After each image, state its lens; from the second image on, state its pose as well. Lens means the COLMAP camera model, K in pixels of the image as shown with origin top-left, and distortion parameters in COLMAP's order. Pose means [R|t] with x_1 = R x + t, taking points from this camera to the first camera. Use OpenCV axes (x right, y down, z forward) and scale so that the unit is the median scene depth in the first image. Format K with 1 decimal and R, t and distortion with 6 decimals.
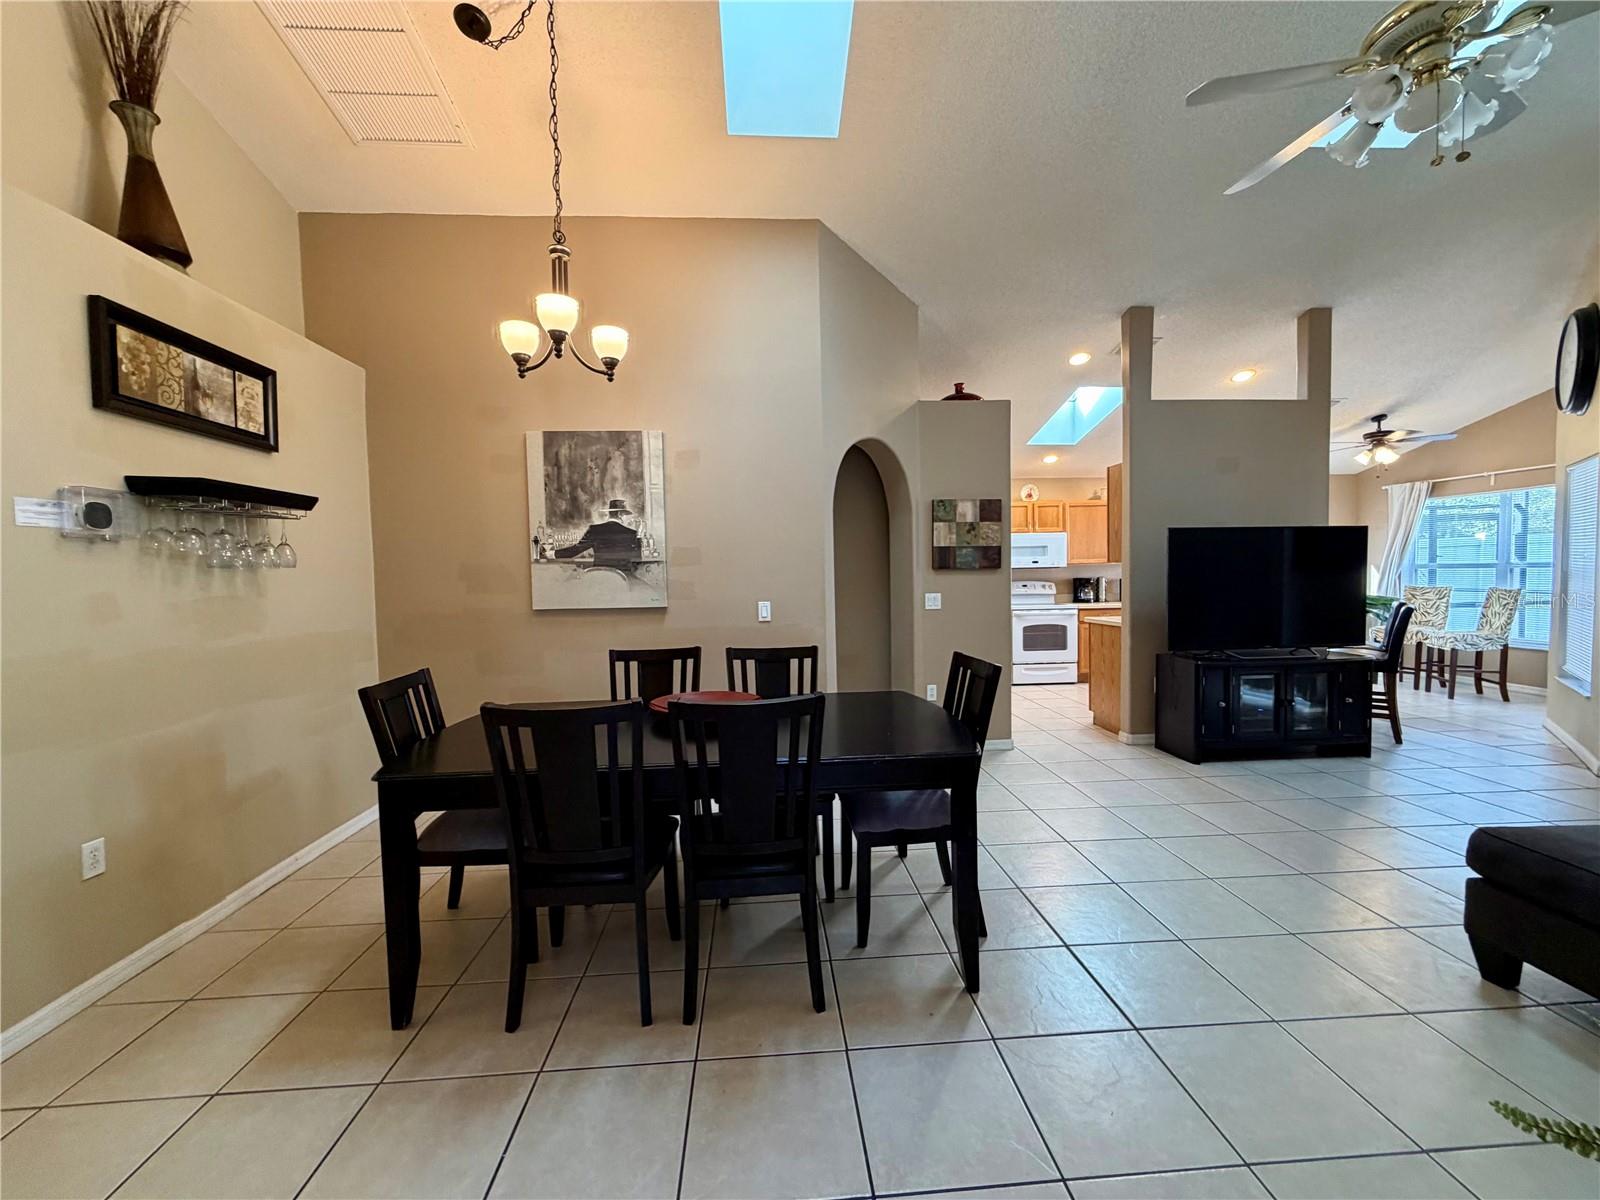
lens RADIAL K [[637.4, 0, 795.8], [0, 637.4, 601.6], [0, 0, 1]] dist [-0.000341, -0.000389]
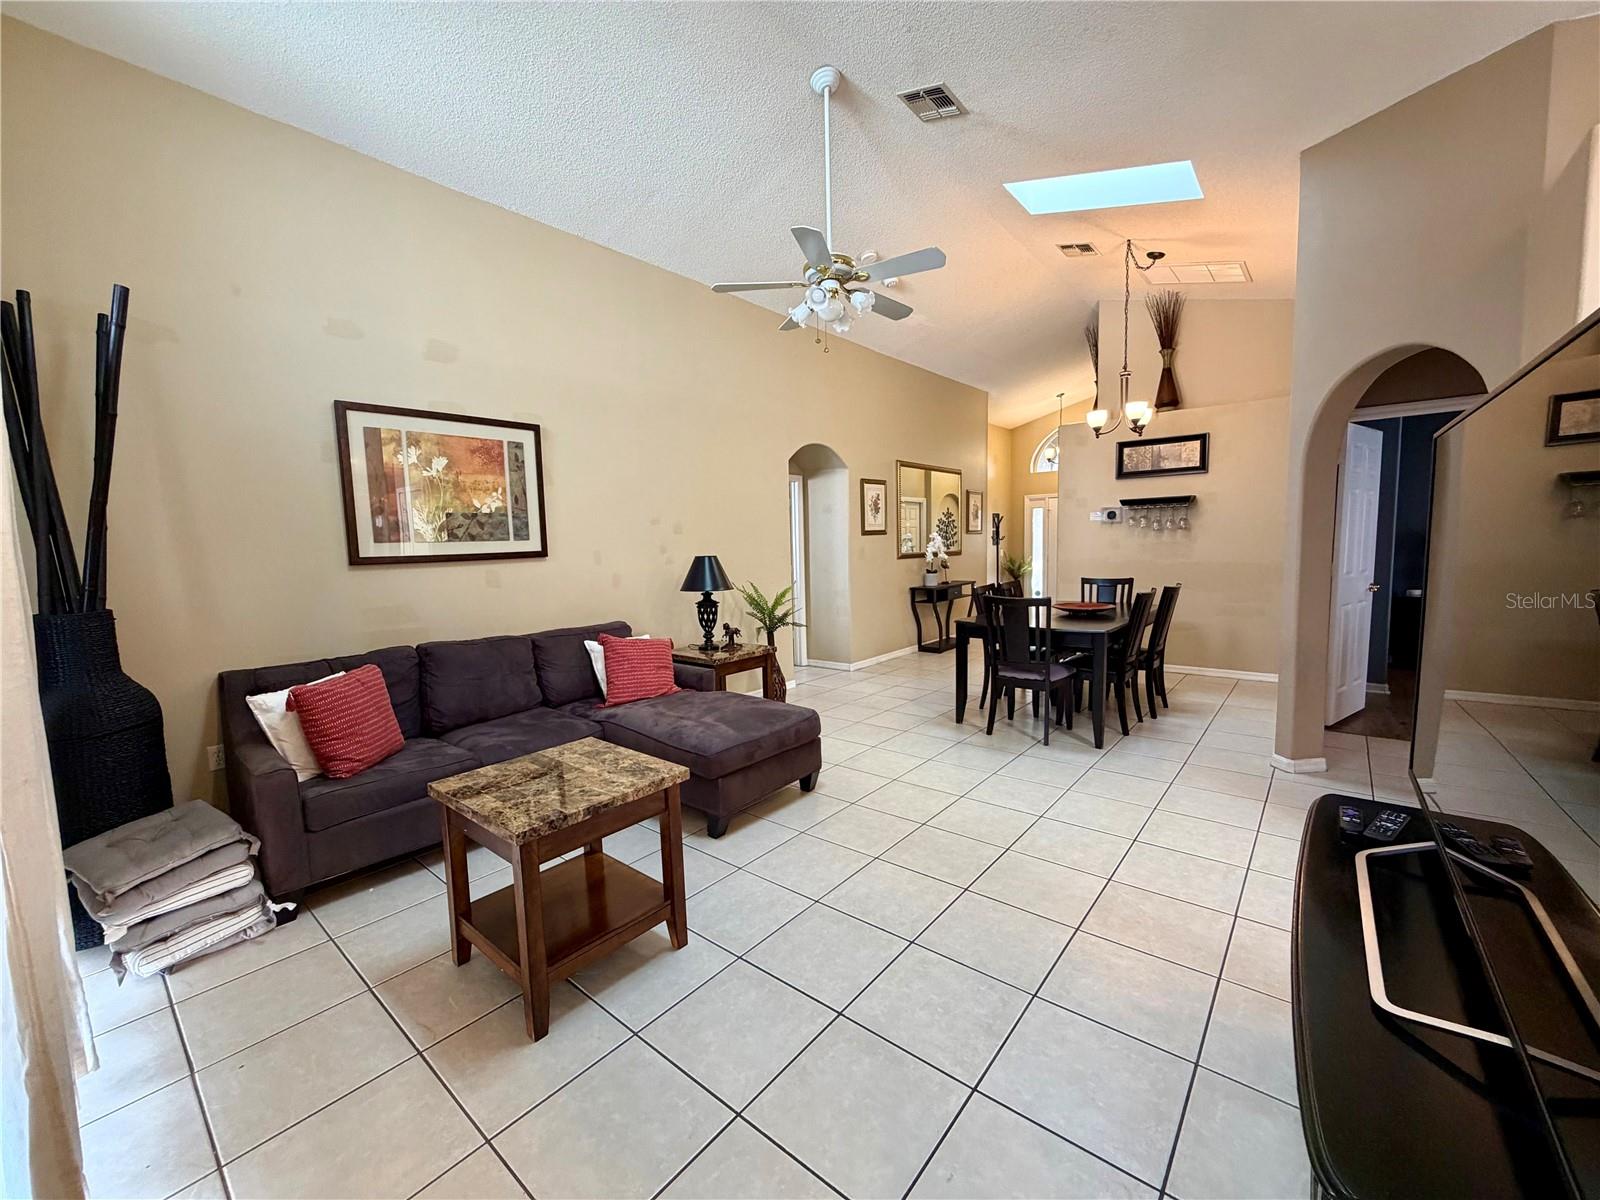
lens RADIAL K [[635.8, 0, 795.4], [0, 635.8, 602.1], [0, 0, 1]] dist [-0.000721, -0.000128]
pose [[-0.685342, 0.101842, -0.721065, 0.651301], [0.006742, 0.991018, 0.133562, -0.039768], [0.728191, 0.086674, -0.679872, 0.583545]]
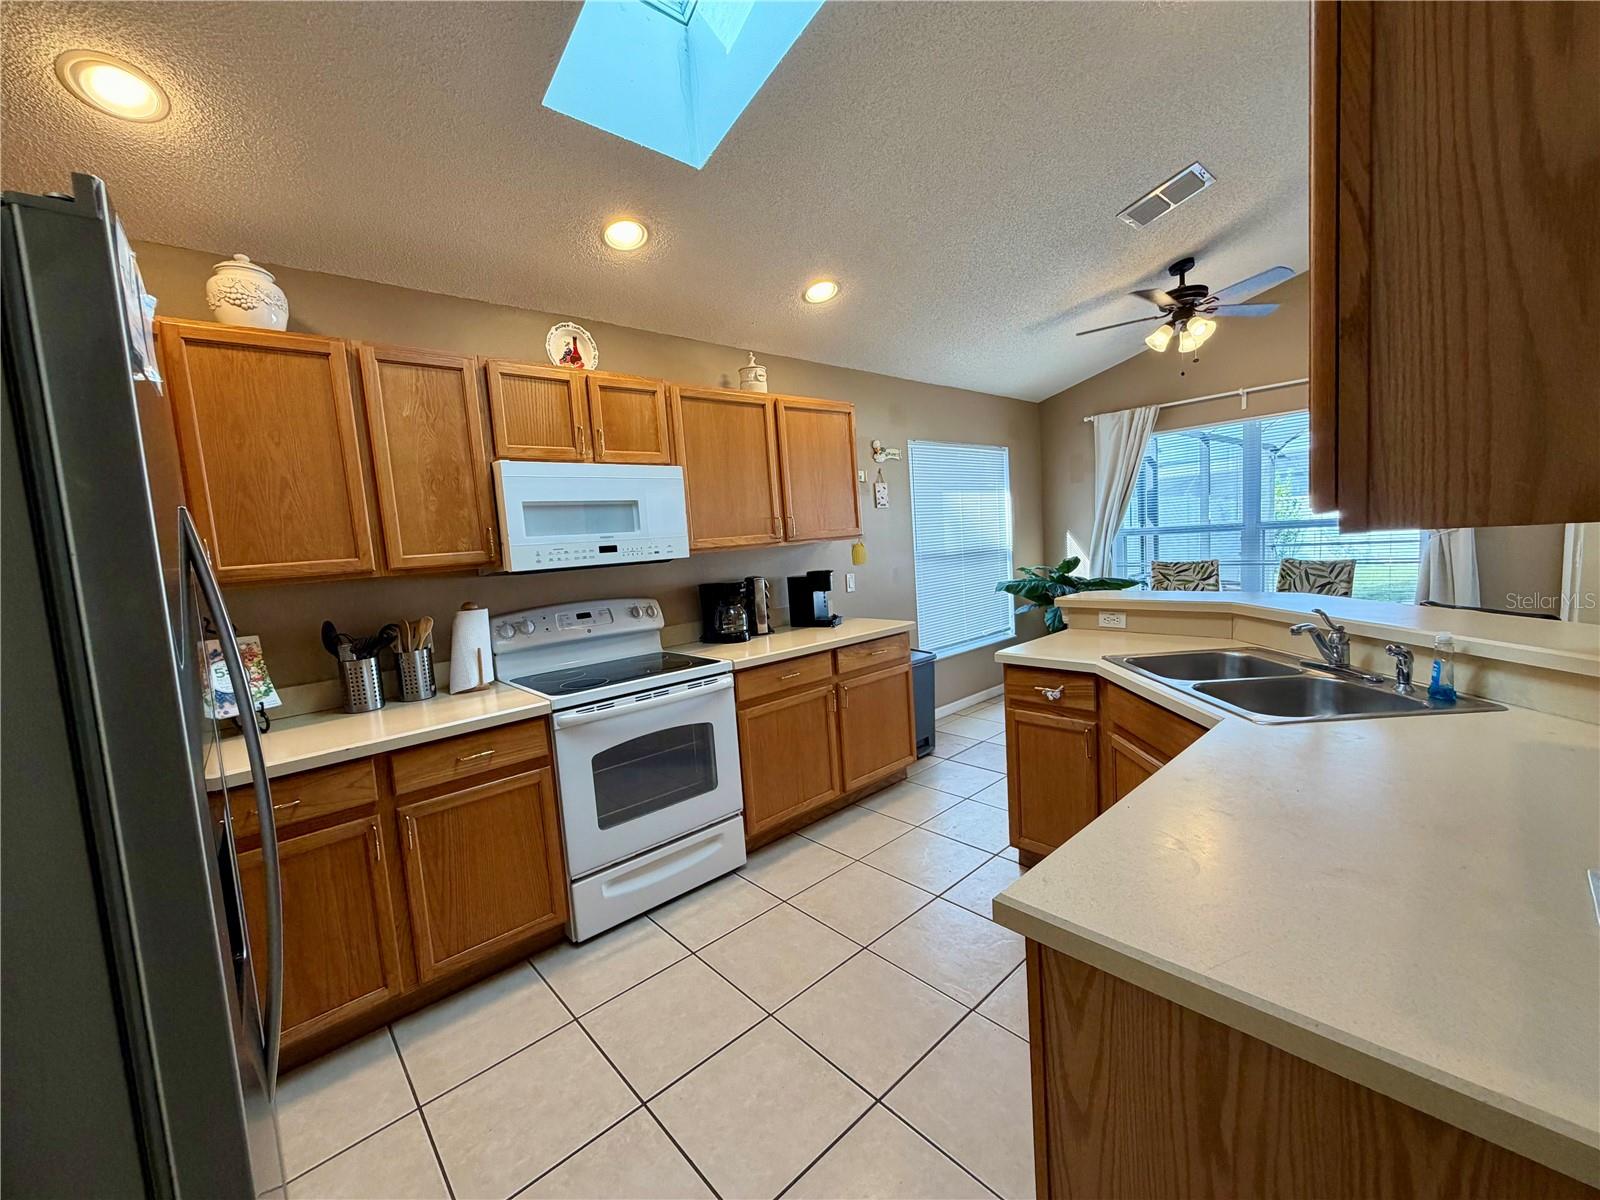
lens RADIAL K [[637.4, 0, 795.8], [0, 637.4, 601.6], [0, 0, 1]] dist [-0.000341, -0.000389]
pose [[0.781721, -0.092418, 0.616742, 0.247365], [0.079674, 0.995654, 0.048210, -0.043351], [-0.618518, 0.011452, 0.785688, 0.687056]]
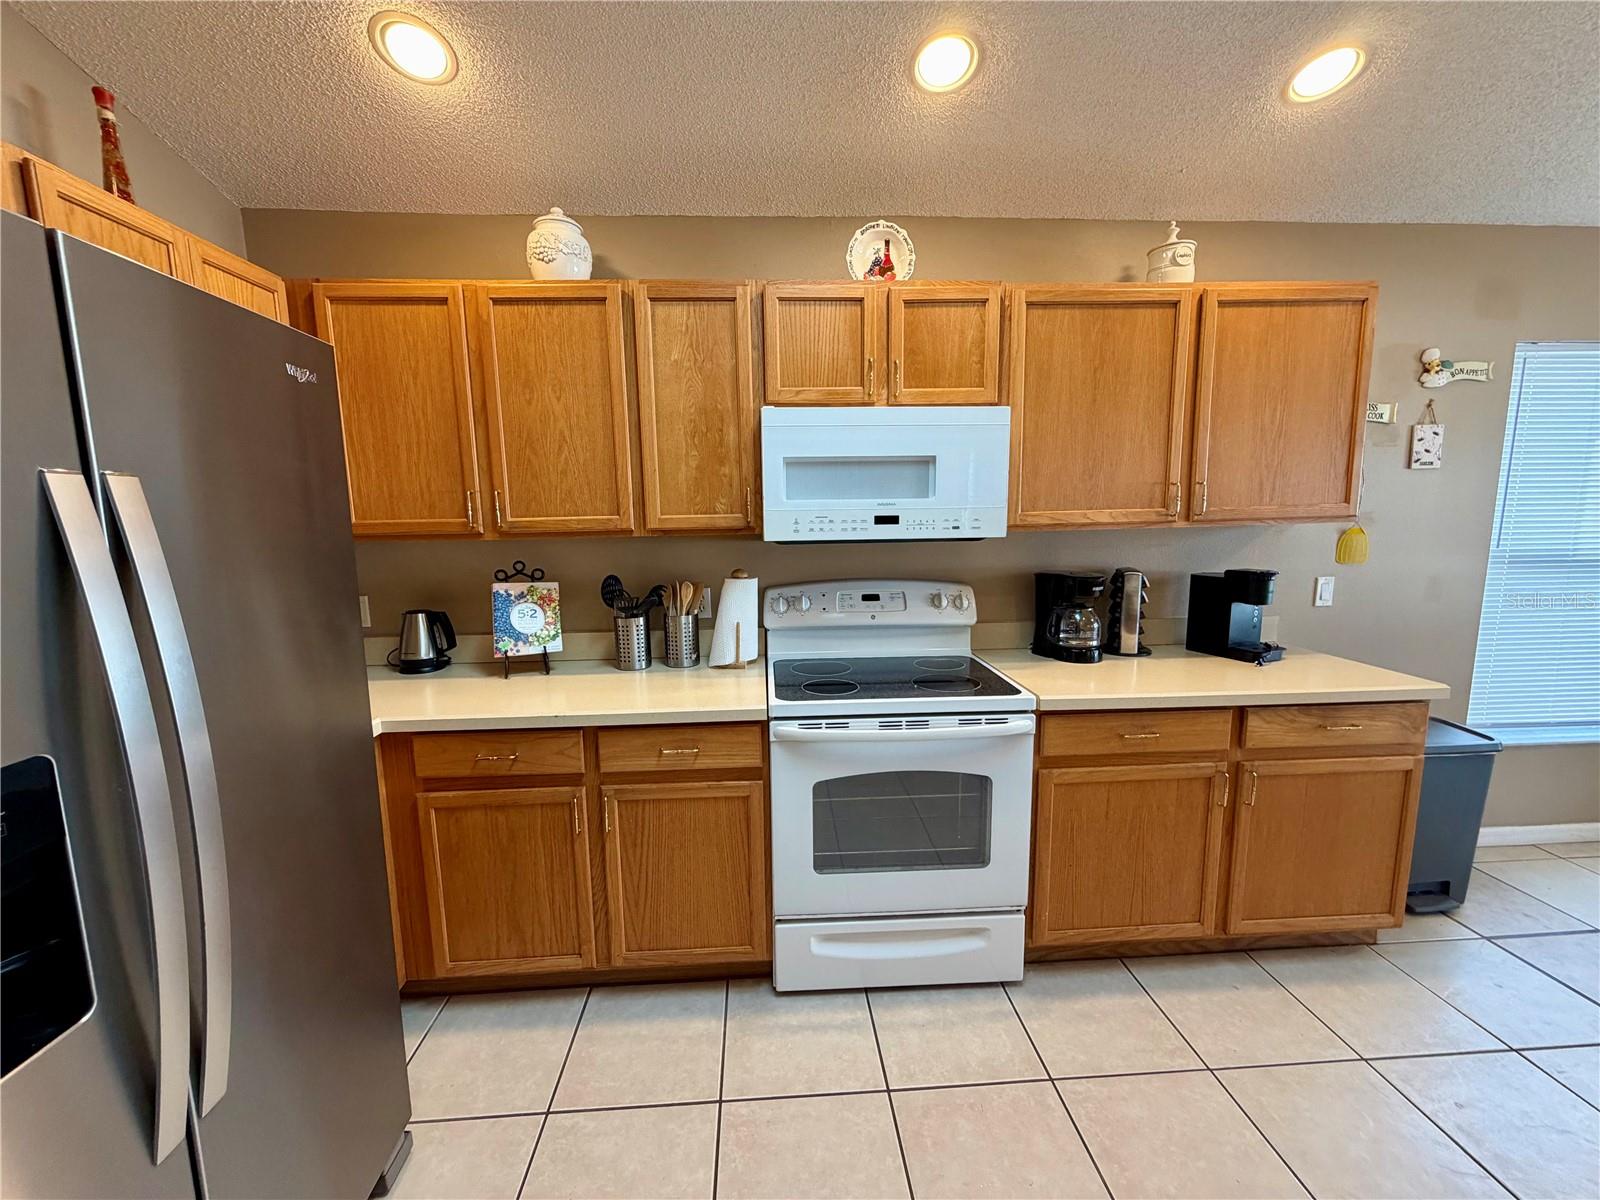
lens RADIAL K [[637.4, 0, 795.8], [0, 637.4, 601.6], [0, 0, 1]] dist [-0.000341, -0.000389]
pose [[0.999973, 0.007235, -0.000960, 0.347320], [-0.007108, 0.995286, 0.096722, -0.054804], [0.001655, -0.096712, 0.995311, 0.754573]]
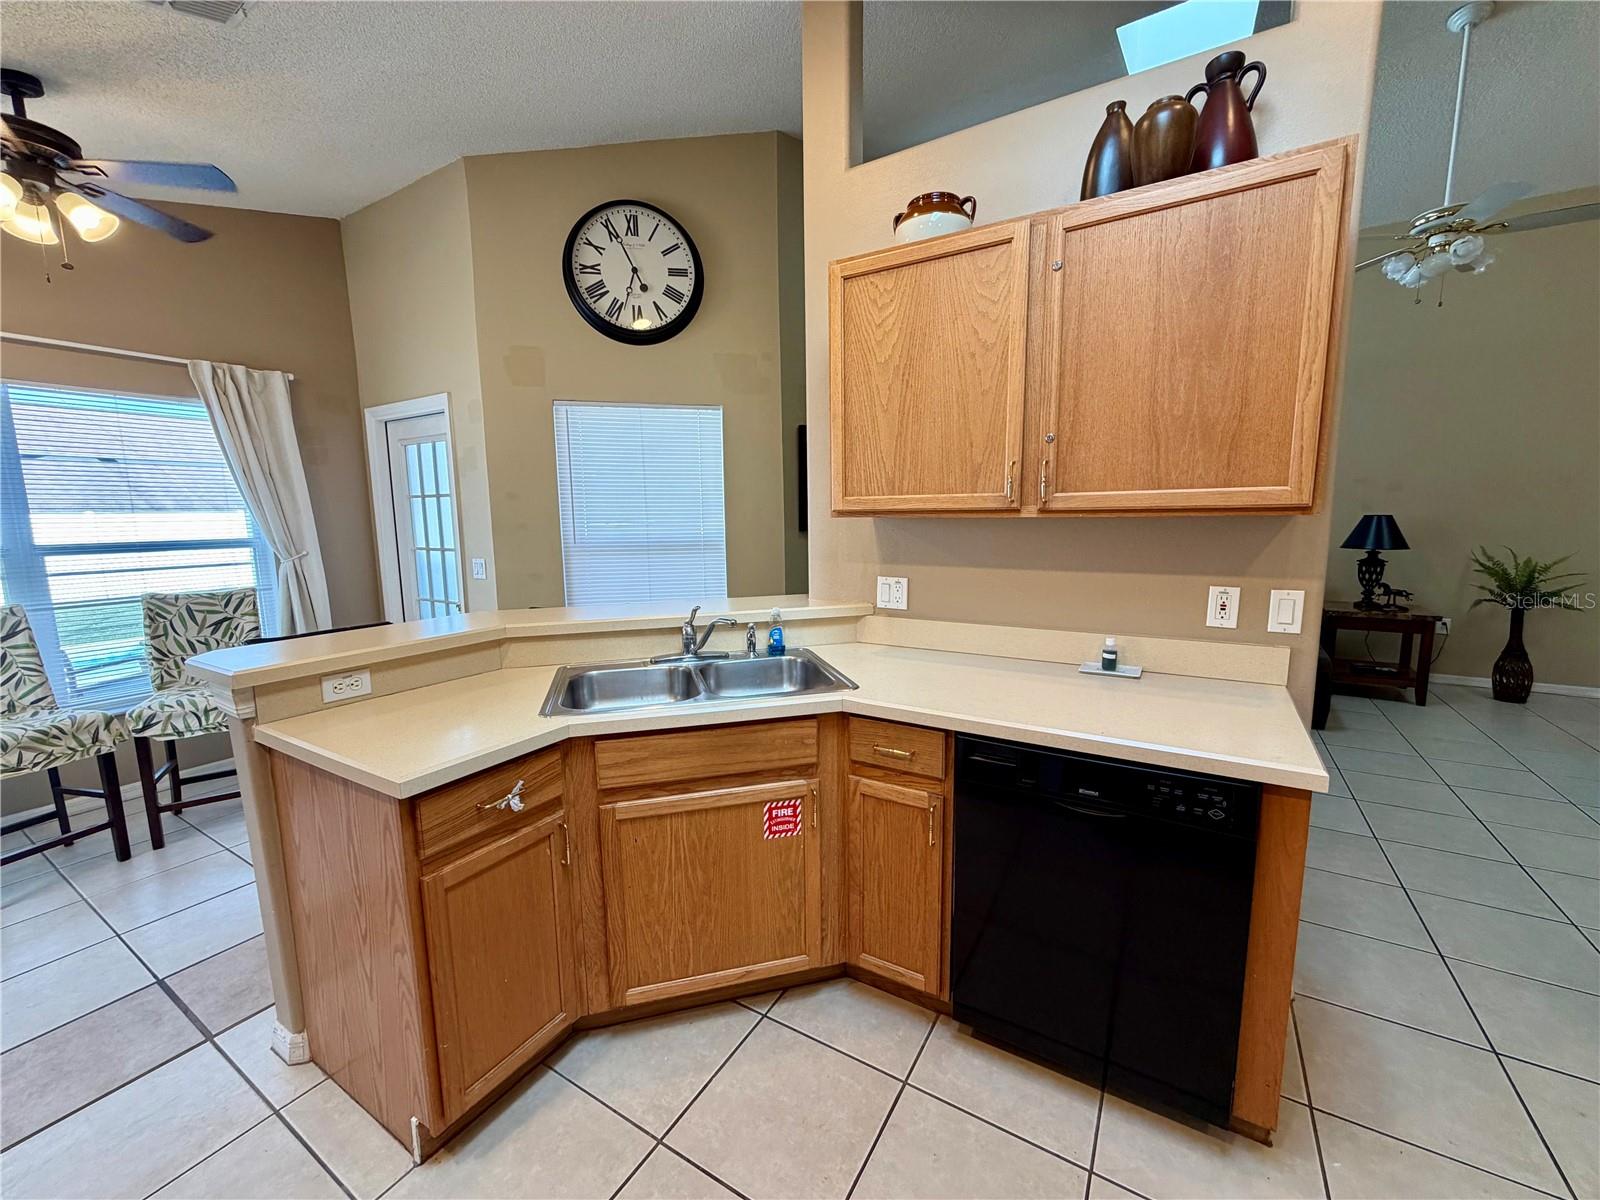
lens RADIAL K [[637.4, 0, 795.8], [0, 637.4, 601.6], [0, 0, 1]] dist [-0.000341, -0.000389]
pose [[-0.817503, -0.046363, 0.574056, 0.363574], [0.060166, 0.984425, 0.165188, -0.057372], [-0.572774, 0.169580, -0.801981, 0.953567]]
